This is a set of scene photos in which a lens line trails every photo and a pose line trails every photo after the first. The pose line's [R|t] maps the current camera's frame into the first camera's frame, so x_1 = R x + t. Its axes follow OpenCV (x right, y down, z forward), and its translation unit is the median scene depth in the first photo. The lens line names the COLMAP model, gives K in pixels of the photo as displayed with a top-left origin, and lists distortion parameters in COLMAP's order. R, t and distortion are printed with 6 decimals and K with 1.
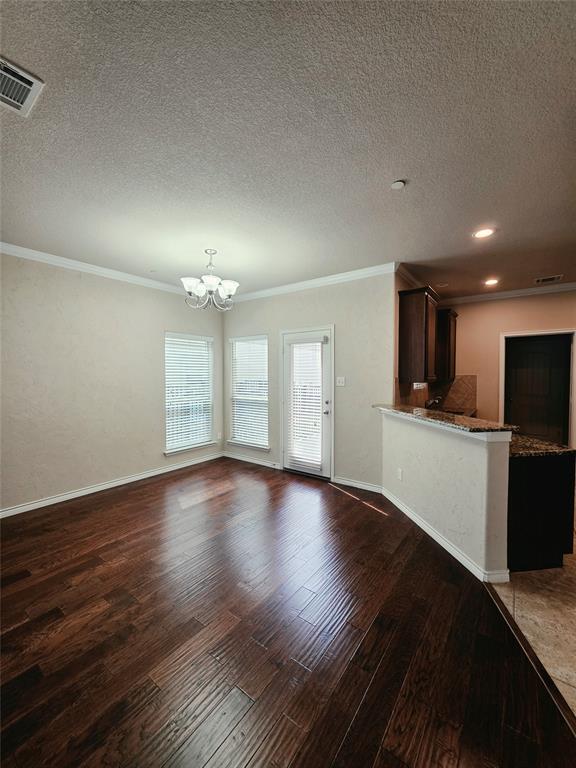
lens RADIAL K [[309.1, 0, 292.2], [0, 309.1, 385.5], [0, 0, 1]] dist [0.002819, 0.001596]
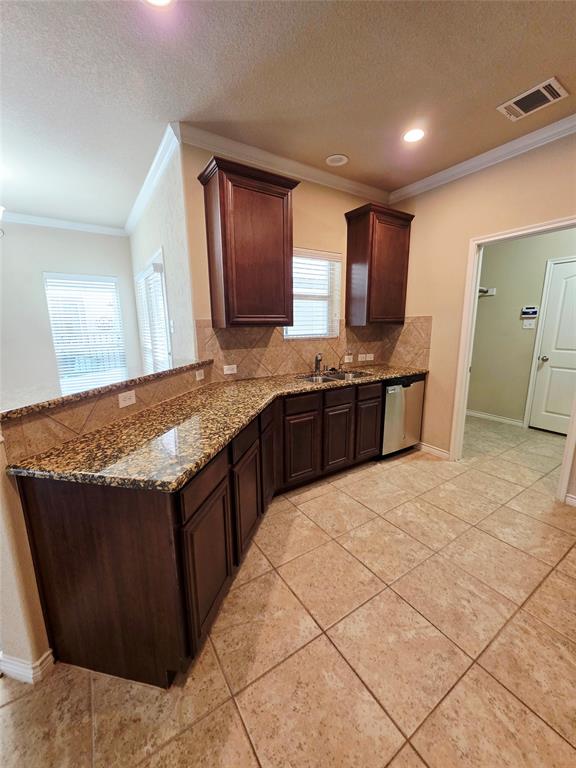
lens RADIAL K [[309.1, 0, 291.3], [0, 309.1, 385.6], [0, 0, 1]] dist [0.002819, 0.001596]
pose [[0.932663, 0.065585, -0.354737, 0.706027], [-0.005400, 0.985763, 0.168052, 0.001103], [0.360708, -0.154820, 0.919739, 0.395877]]
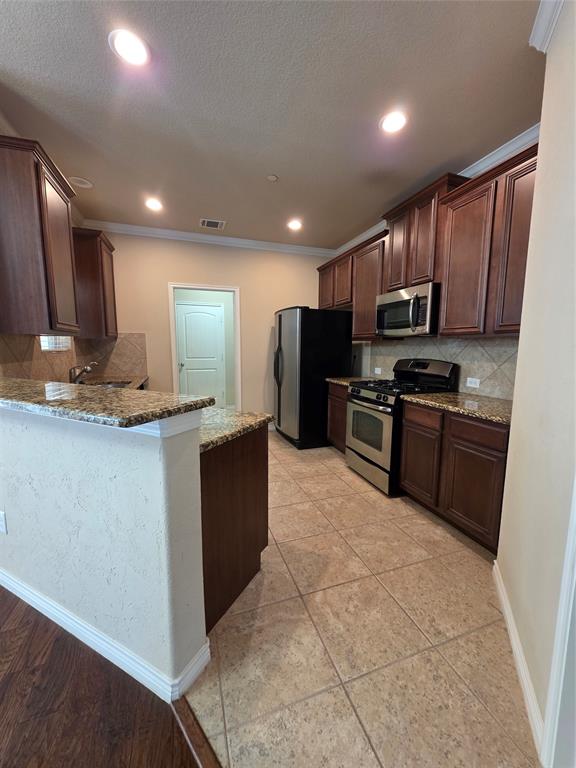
lens RADIAL K [[309.1, 0, 290.7], [0, 309.1, 387.8], [0, 0, 1]] dist [0.002819, 0.001596]
pose [[0.573128, -0.103902, 0.812852, 0.194571], [0.020561, 0.993440, 0.112489, 0.029386], [-0.819208, -0.047757, 0.571505, 0.302854]]
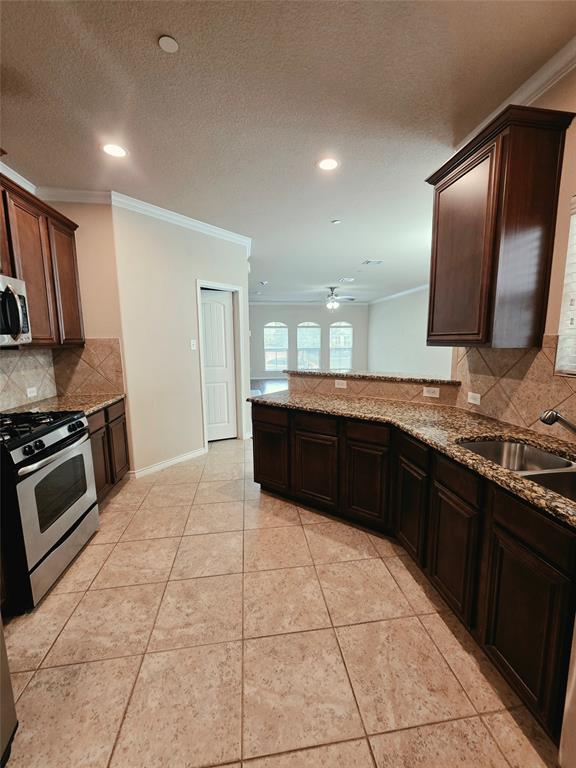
lens RADIAL K [[309.1, 0, 285.1], [0, 309.1, 385.8], [0, 0, 1]] dist [0.002819, 0.001596]
pose [[-0.730440, 0.105641, -0.674757, 0.938853], [-0.013142, 0.985608, 0.168535, -0.027435], [0.682850, 0.131972, -0.718539, 1.124123]]
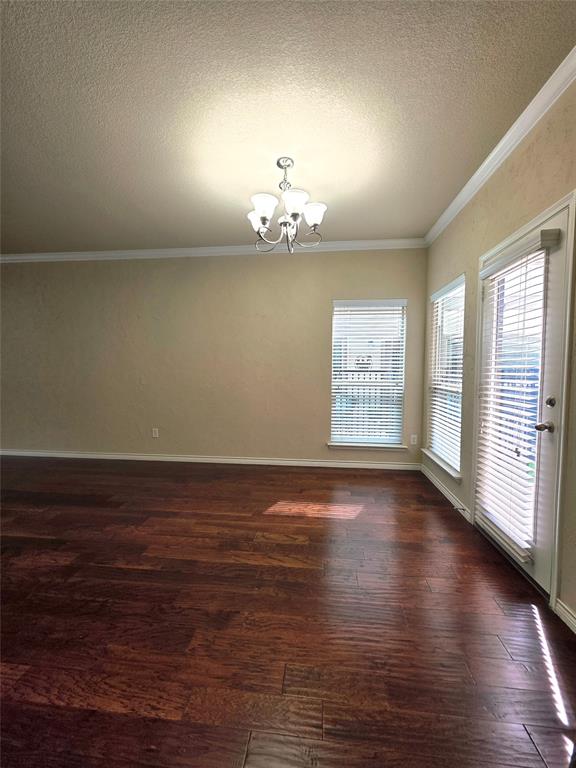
lens RADIAL K [[309.1, 0, 288.4], [0, 309.1, 382.6], [0, 0, 1]] dist [0.002819, 0.001596]
pose [[0.497303, 0.041071, -0.866604, 0.294932], [-0.034449, 0.999026, 0.027578, 0.032545], [0.866893, 0.016139, 0.498233, 0.533006]]
